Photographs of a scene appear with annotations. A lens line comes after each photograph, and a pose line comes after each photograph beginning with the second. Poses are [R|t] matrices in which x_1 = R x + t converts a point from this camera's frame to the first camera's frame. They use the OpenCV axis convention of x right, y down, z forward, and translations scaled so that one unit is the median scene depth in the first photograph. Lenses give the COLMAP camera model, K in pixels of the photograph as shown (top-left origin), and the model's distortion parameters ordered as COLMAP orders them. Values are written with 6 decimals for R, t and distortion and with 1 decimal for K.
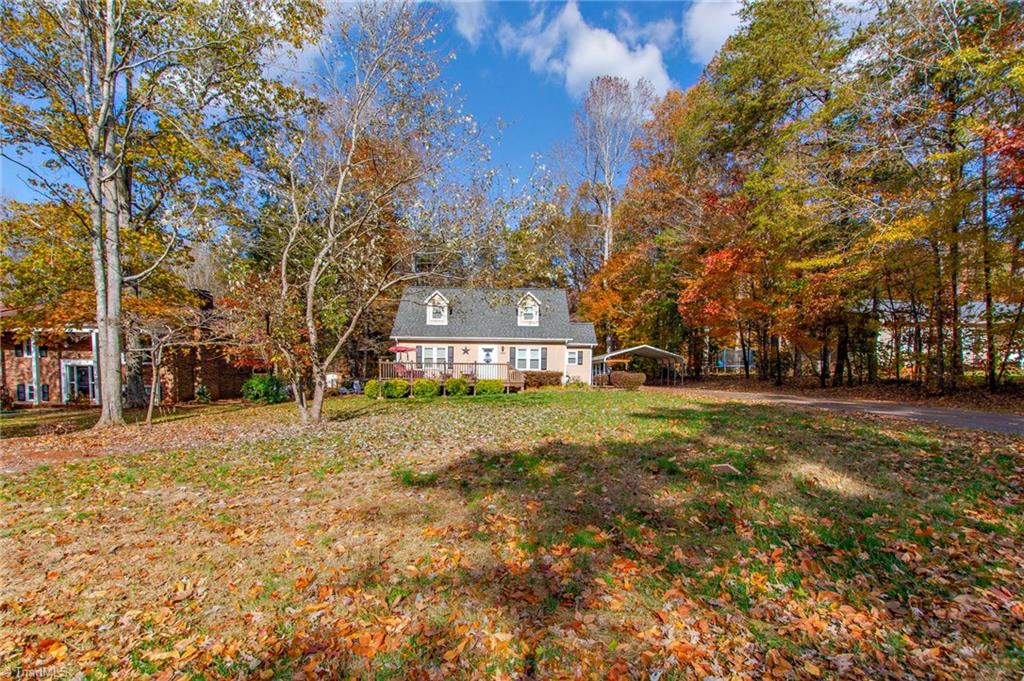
lens RADIAL K [[467.8, 0, 517.4], [0, 467.8, 349.4], [0, 0, 1]] dist [0.012279, -0.003646]
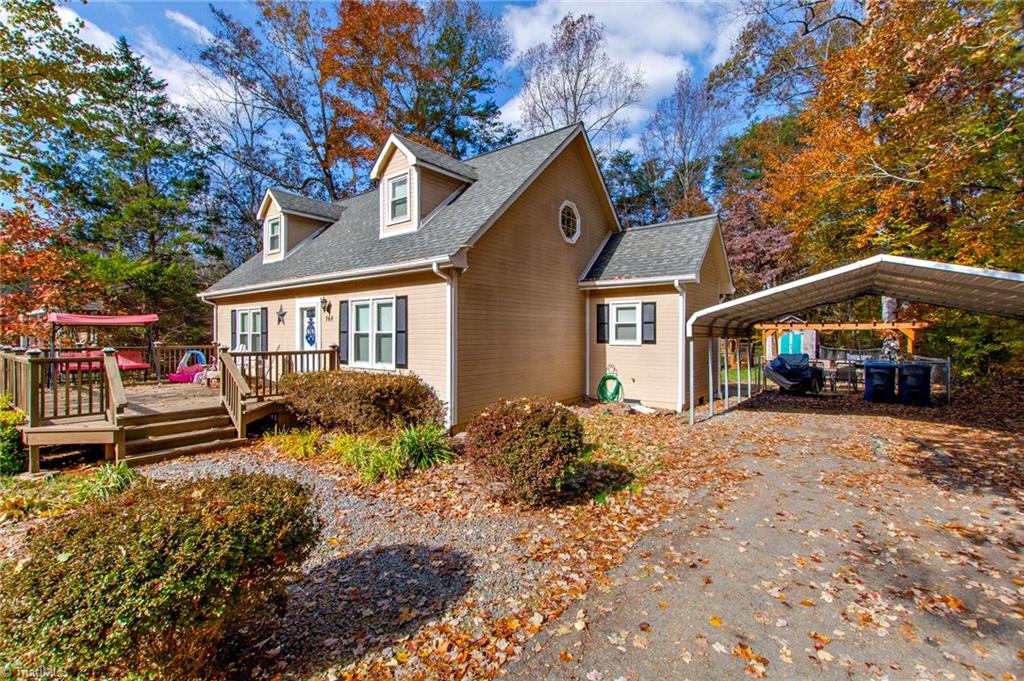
lens RADIAL K [[467.8, 0, 513.6], [0, 467.8, 333.5], [0, 0, 1]] dist [0.012279, -0.003646]
pose [[0.791056, -0.023449, -0.611294, 0.304051], [0.041328, 0.999031, 0.015158, 0.019545], [0.610346, -0.037254, 0.791259, 0.799932]]
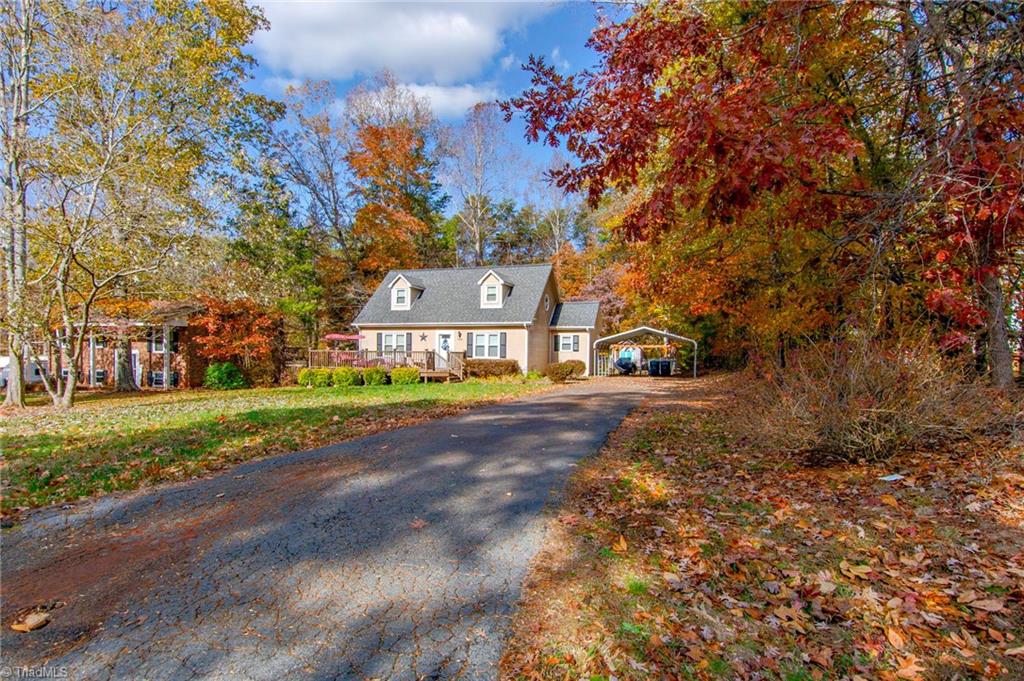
lens RADIAL K [[533.4, 0, 510.2], [0, 533.4, 345.1], [0, 0, 1]] dist [0.002623, 0.000392]
pose [[0.942517, -0.009465, -0.334024, 0.402942], [0.016459, 0.999700, 0.018115, 0.001969], [0.333753, -0.022571, 0.942390, 0.063444]]
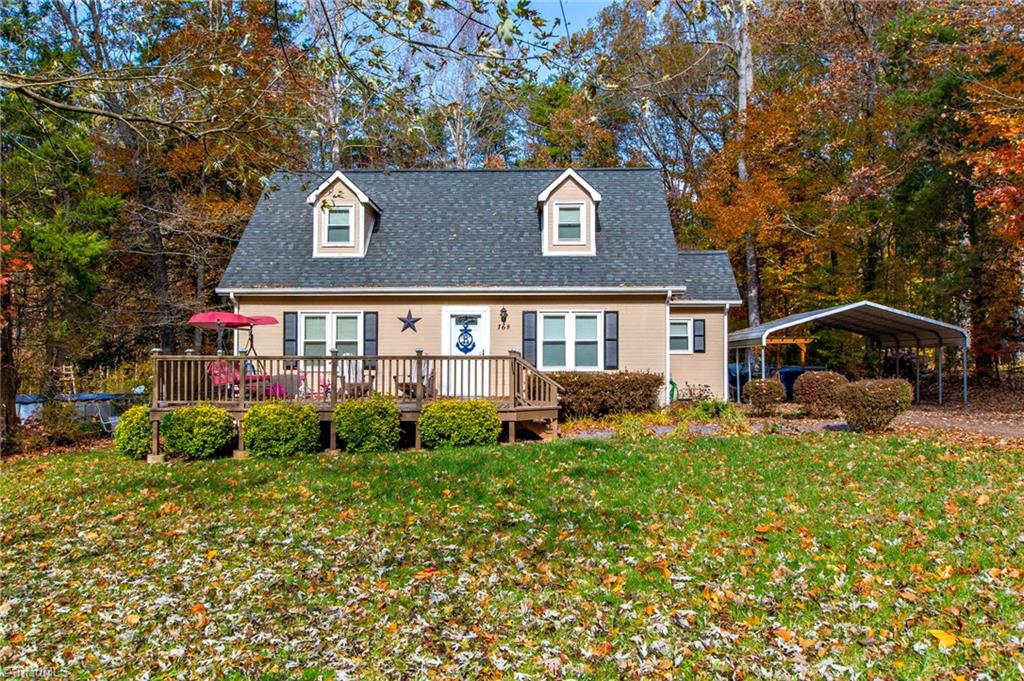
lens RADIAL K [[832.9, 0, 514.2], [0, 832.9, 340.7], [0, 0, 1]] dist [0.003278, -0.000393]
pose [[0.998656, -0.014302, -0.049821, 0.011120], [0.015488, 0.999604, 0.023486, 0.003319], [0.049465, -0.024226, 0.998482, 0.312550]]
